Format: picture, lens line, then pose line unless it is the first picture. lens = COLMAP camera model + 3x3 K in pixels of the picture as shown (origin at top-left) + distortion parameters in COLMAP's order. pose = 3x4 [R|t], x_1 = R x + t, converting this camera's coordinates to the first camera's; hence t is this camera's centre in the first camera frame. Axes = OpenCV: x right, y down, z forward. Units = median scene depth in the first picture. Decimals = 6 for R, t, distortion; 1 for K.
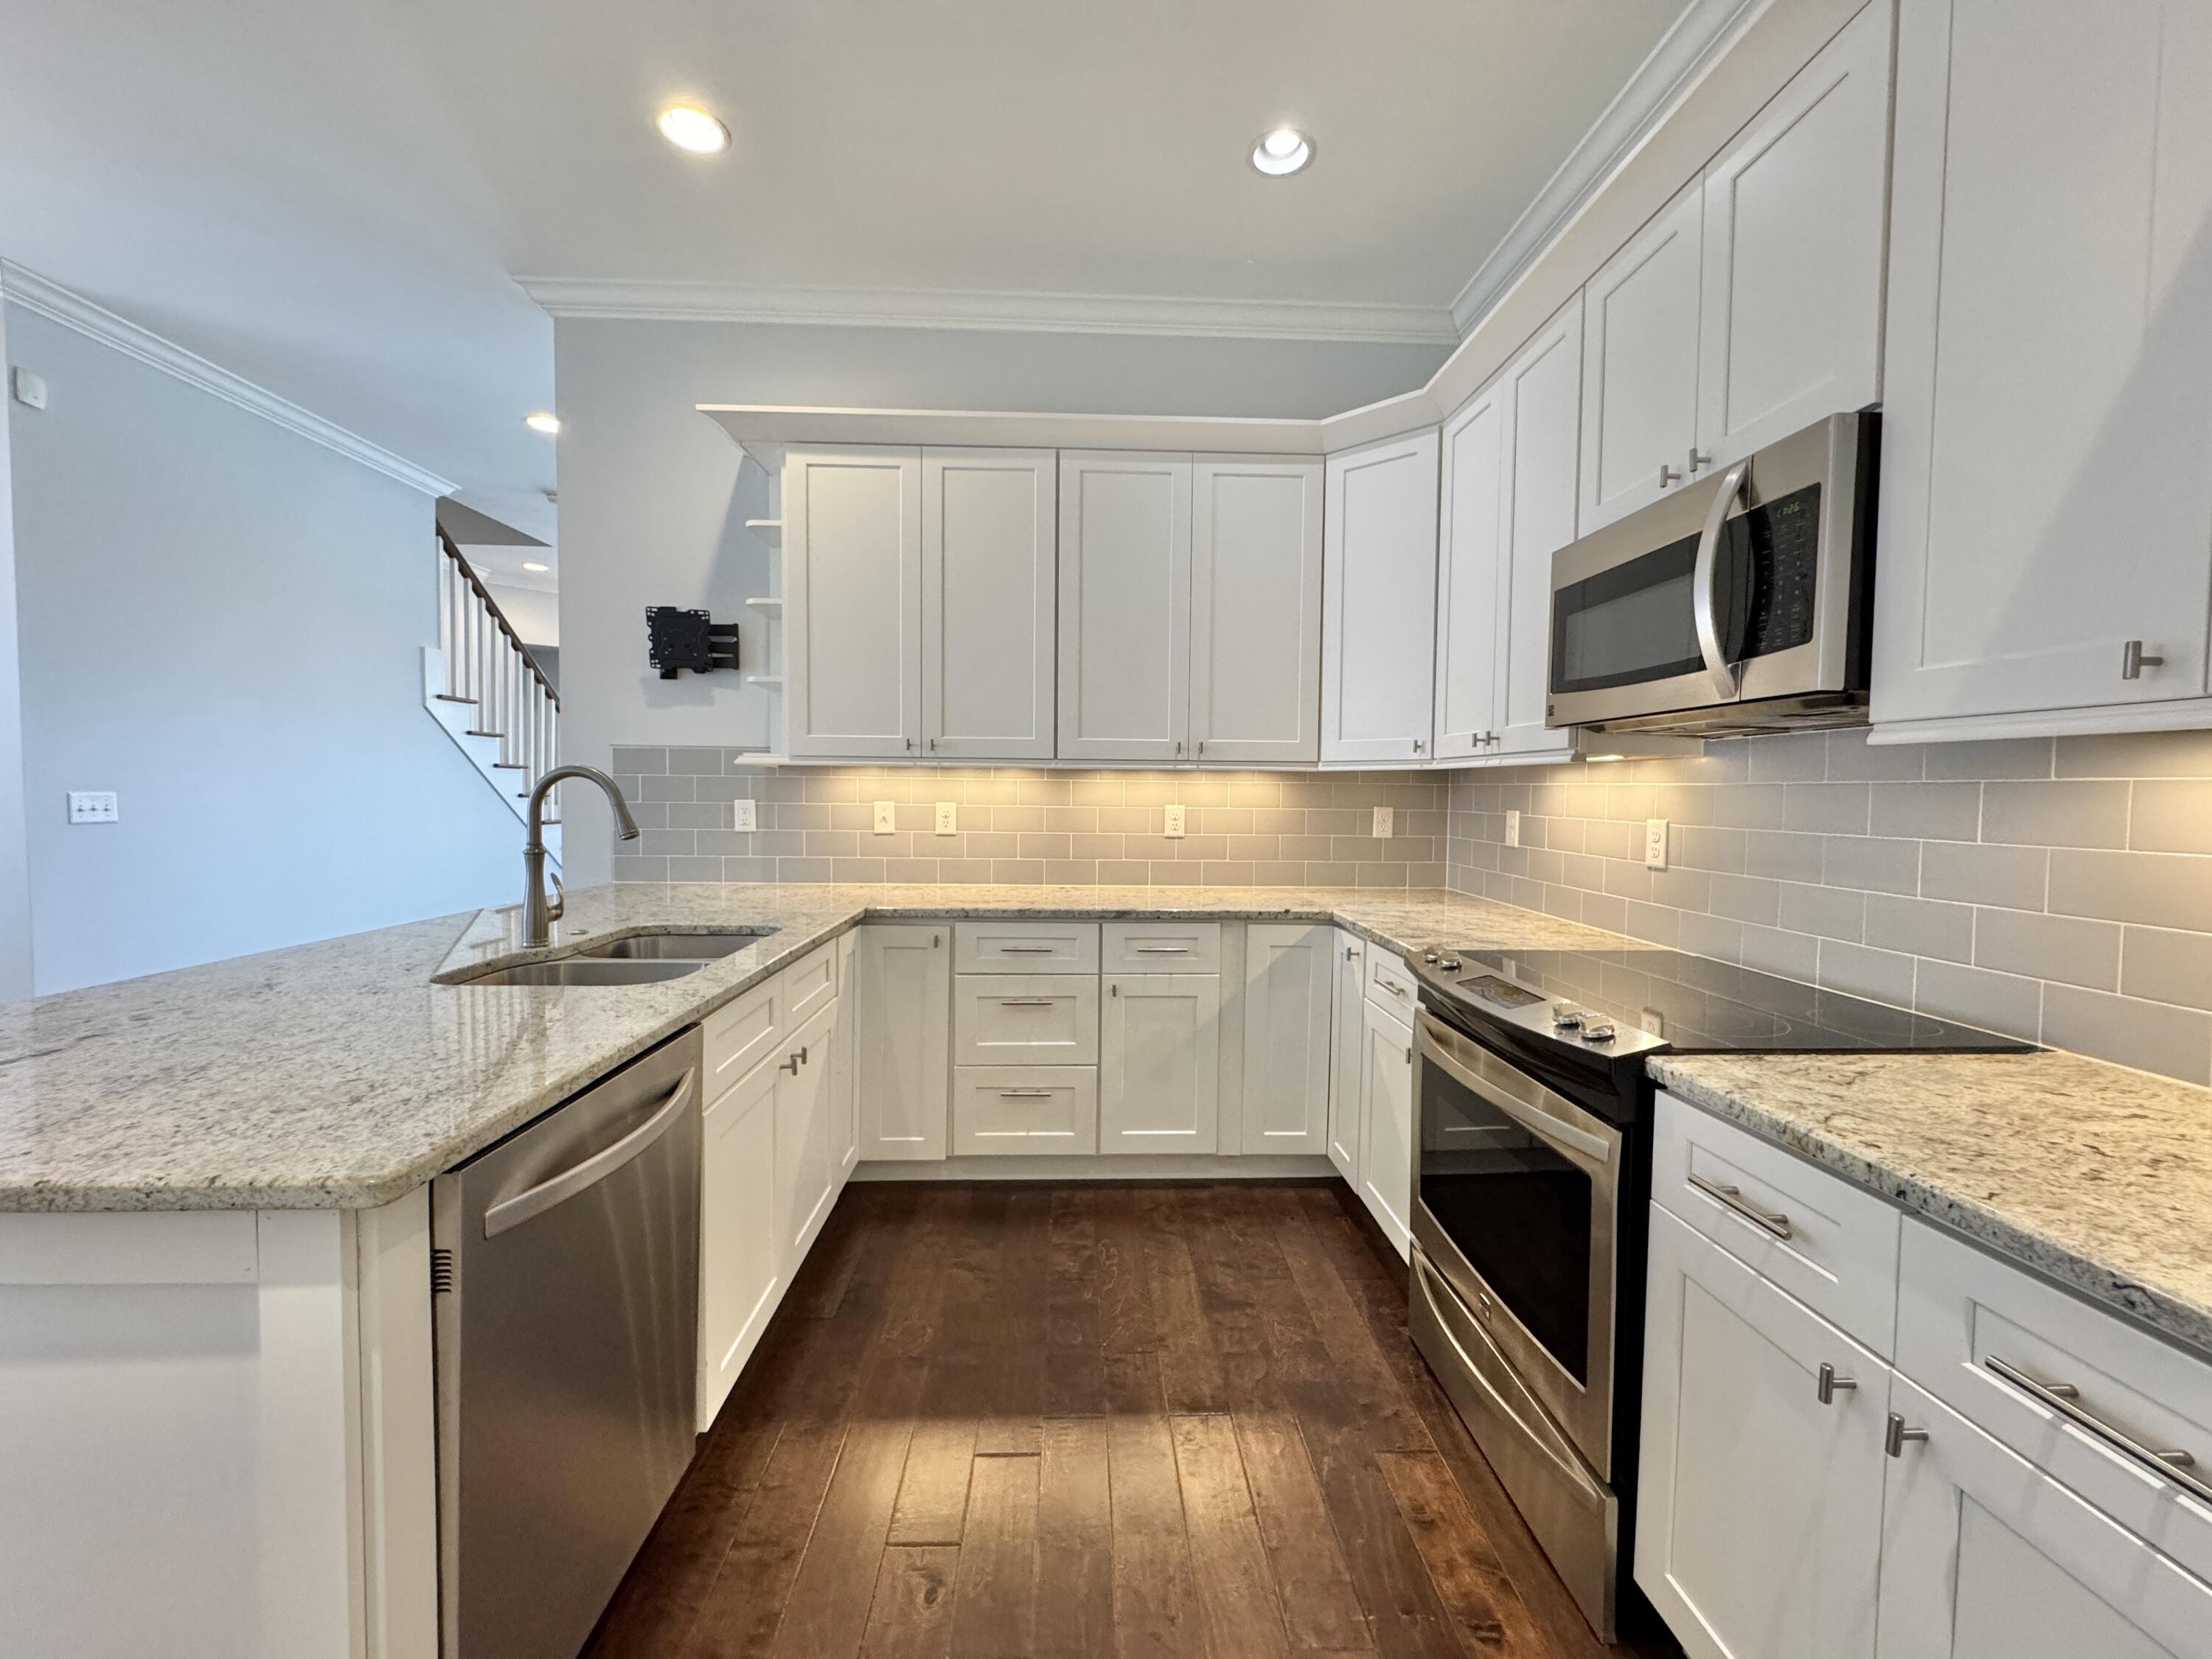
lens RADIAL K [[881.6, 0, 1106.0], [0, 881.6, 829.5], [0, 0, 1]] dist [-0.001902, -0.000334]
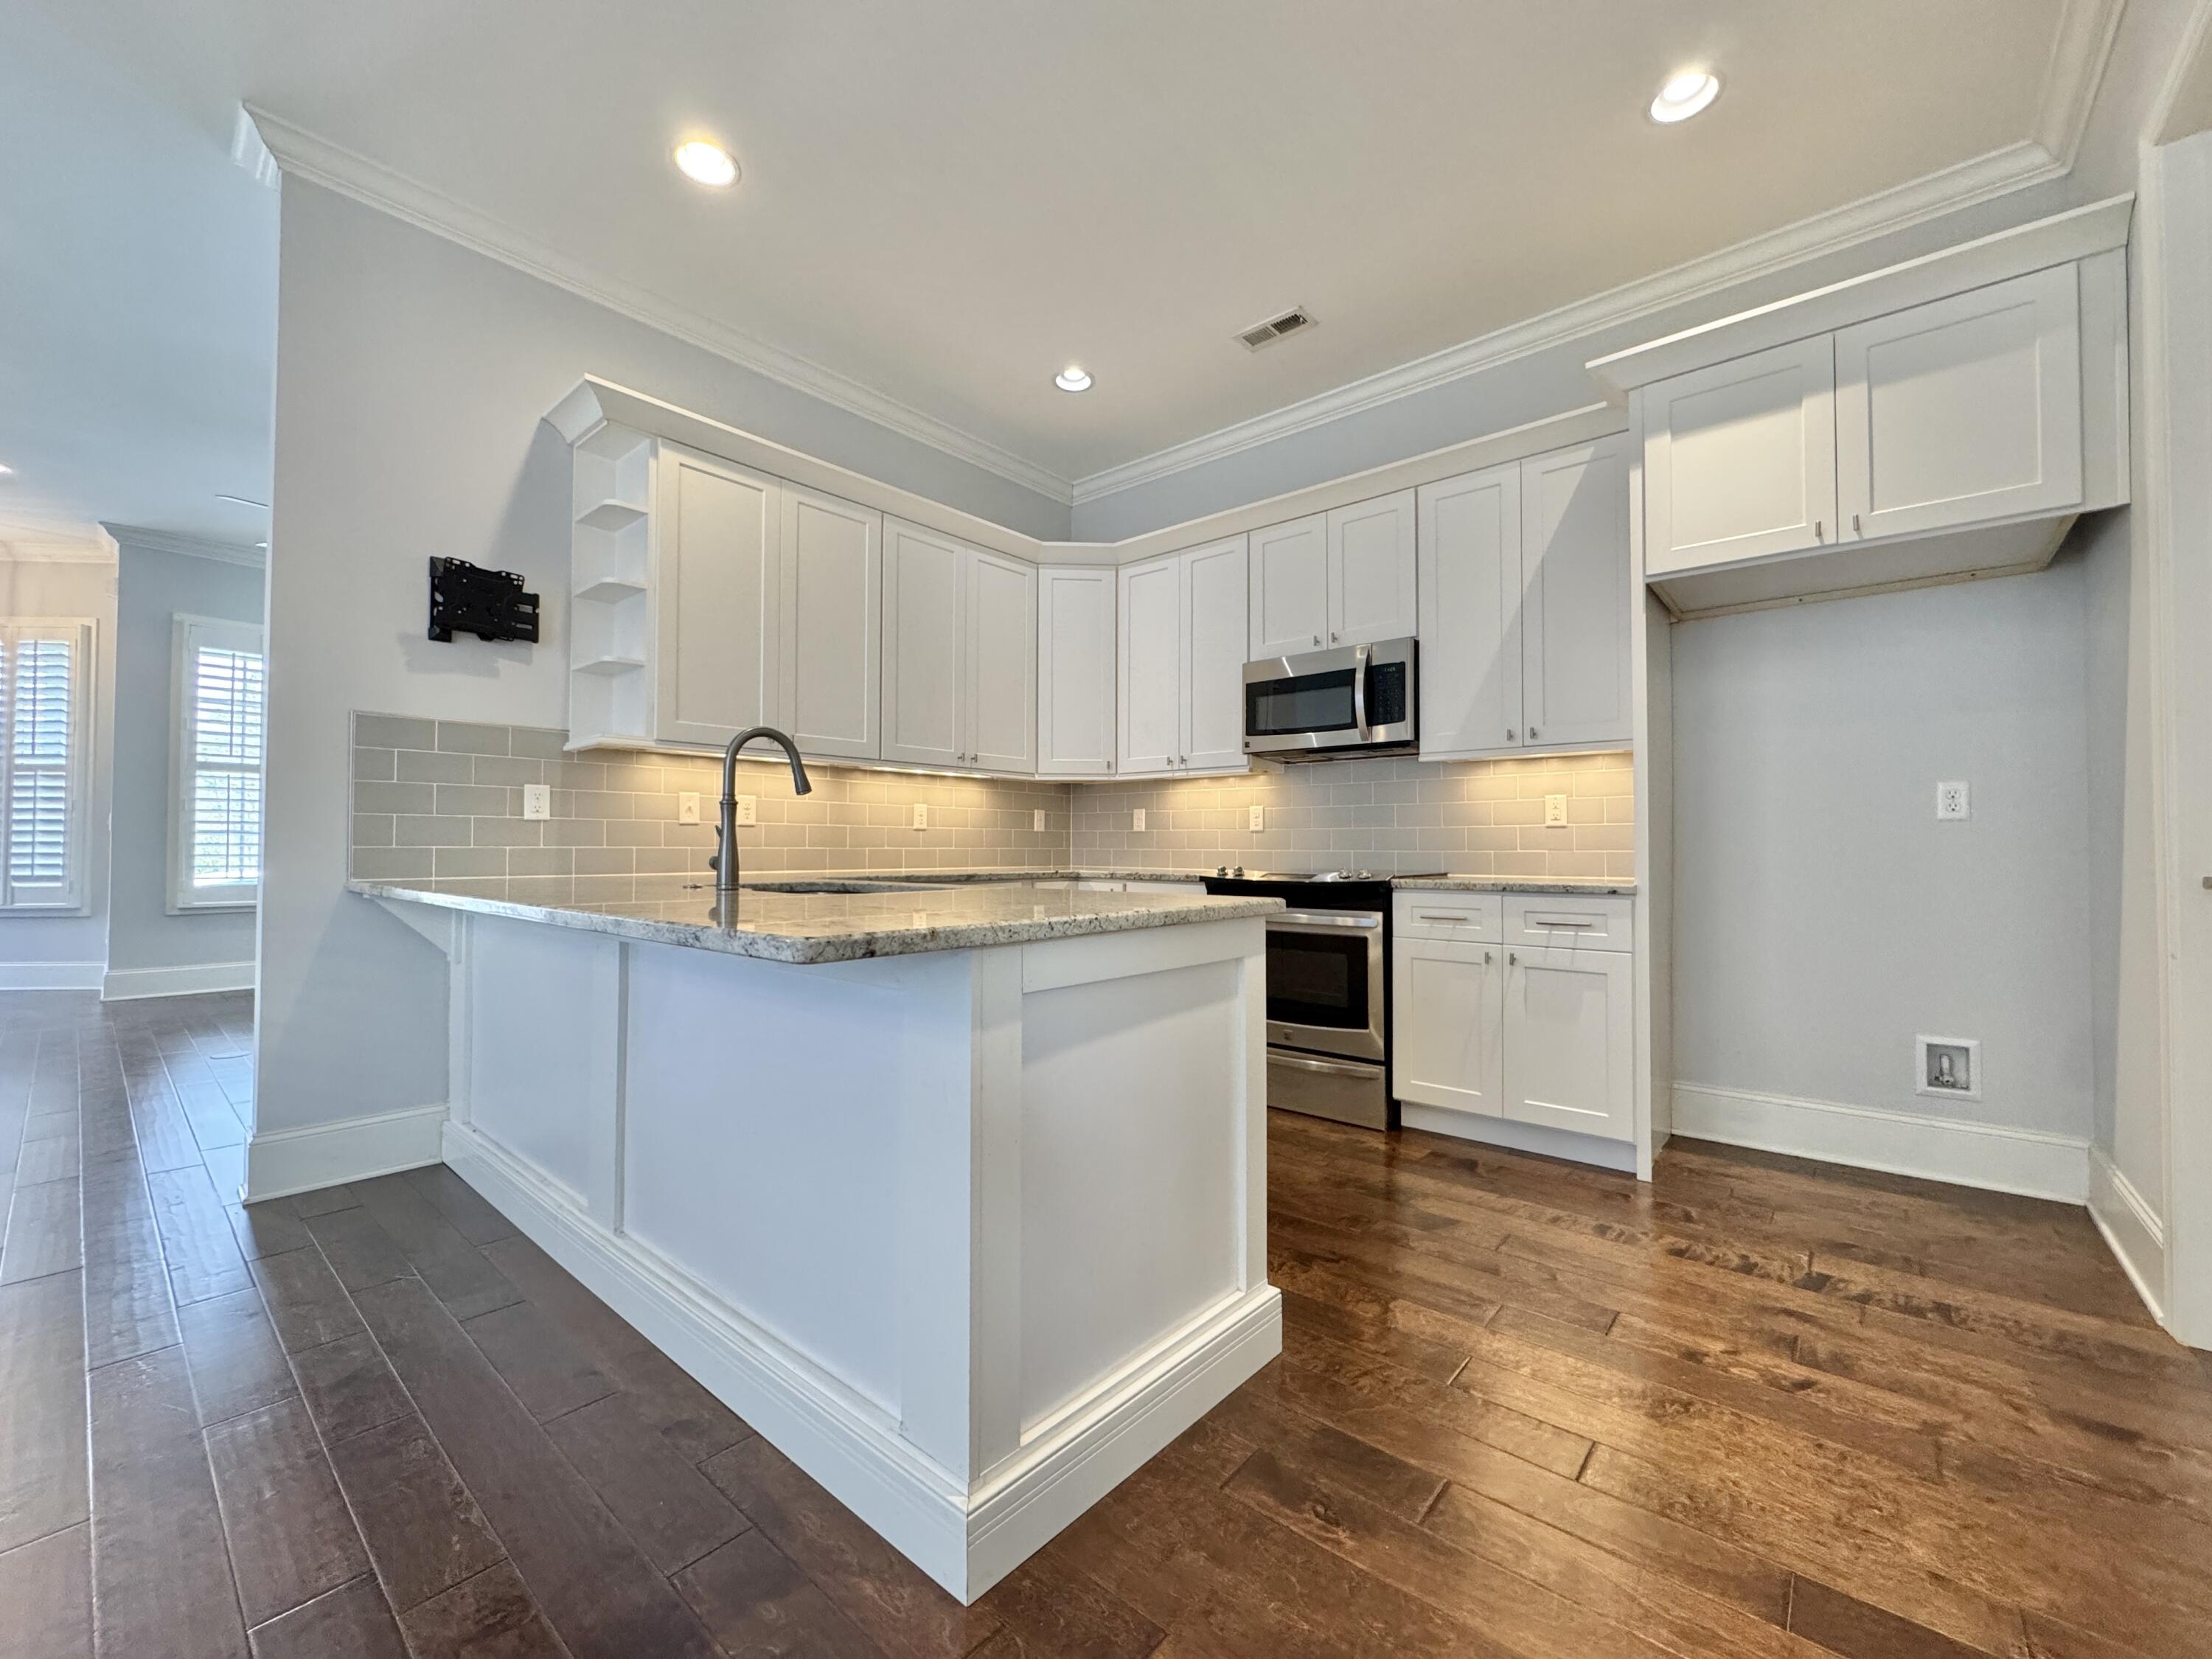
lens RADIAL K [[868.9, 0, 1111.1], [0, 868.9, 831.3], [0, 0, 1]] dist [-0.000430, 0.000276]
pose [[0.685483, 0.002893, 0.728083, -0.732337], [0.036876, 0.998571, -0.038686, 0.079226], [-0.727155, 0.053368, 0.684396, -0.051462]]
